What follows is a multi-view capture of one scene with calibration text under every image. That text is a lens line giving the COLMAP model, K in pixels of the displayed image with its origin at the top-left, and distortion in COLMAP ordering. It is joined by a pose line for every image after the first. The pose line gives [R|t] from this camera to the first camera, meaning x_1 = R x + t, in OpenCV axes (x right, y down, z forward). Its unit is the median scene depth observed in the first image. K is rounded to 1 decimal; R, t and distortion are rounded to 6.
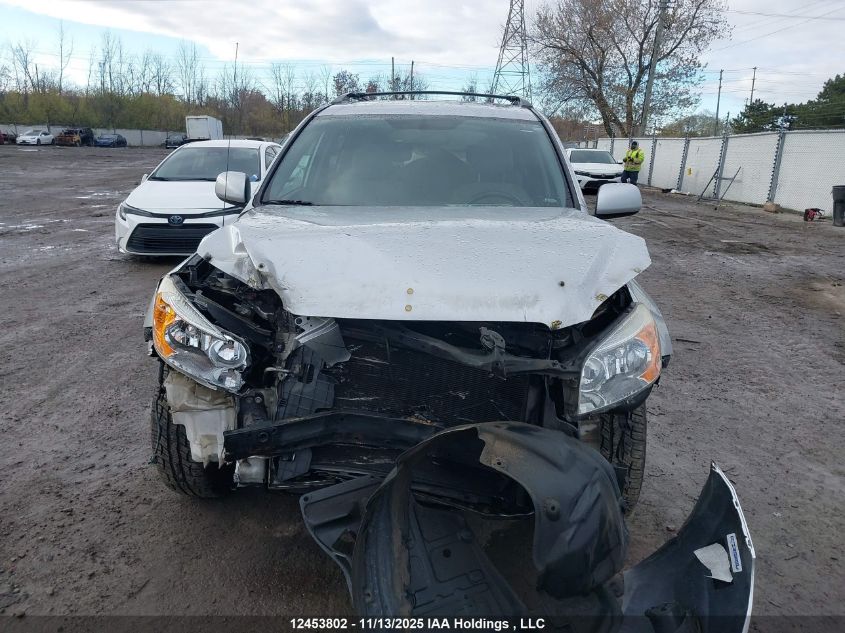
lens RADIAL K [[638.3, 0, 422.5], [0, 638.3, 316.5], [0, 0, 1]] dist [0.023598, -0.042028]
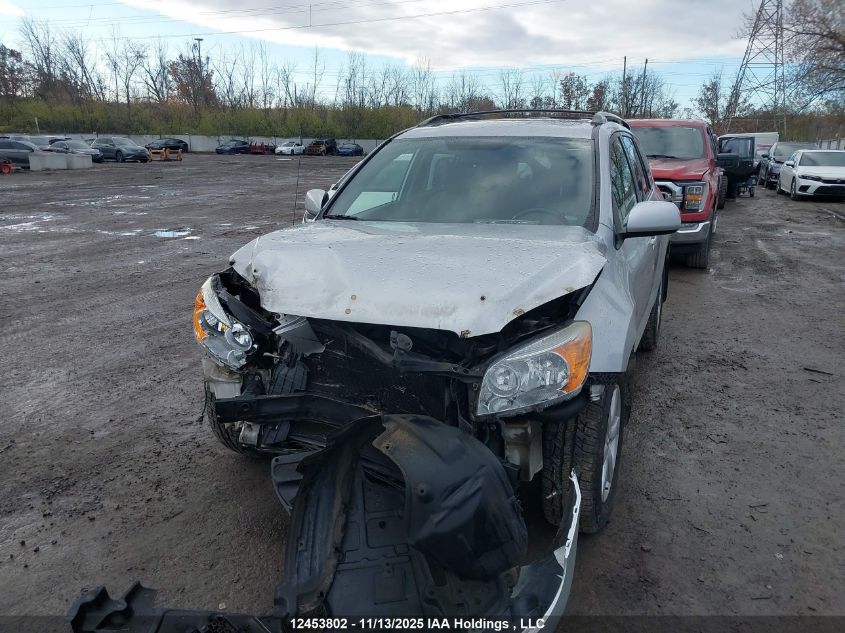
lens RADIAL K [[638.3, 0, 422.5], [0, 638.3, 316.5], [0, 0, 1]] dist [0.023598, -0.042028]
pose [[0.944523, 0.062897, -0.322367, 0.448147], [-0.064903, 0.997881, 0.004533, -0.015943], [0.321969, 0.016641, 0.946604, -0.077029]]
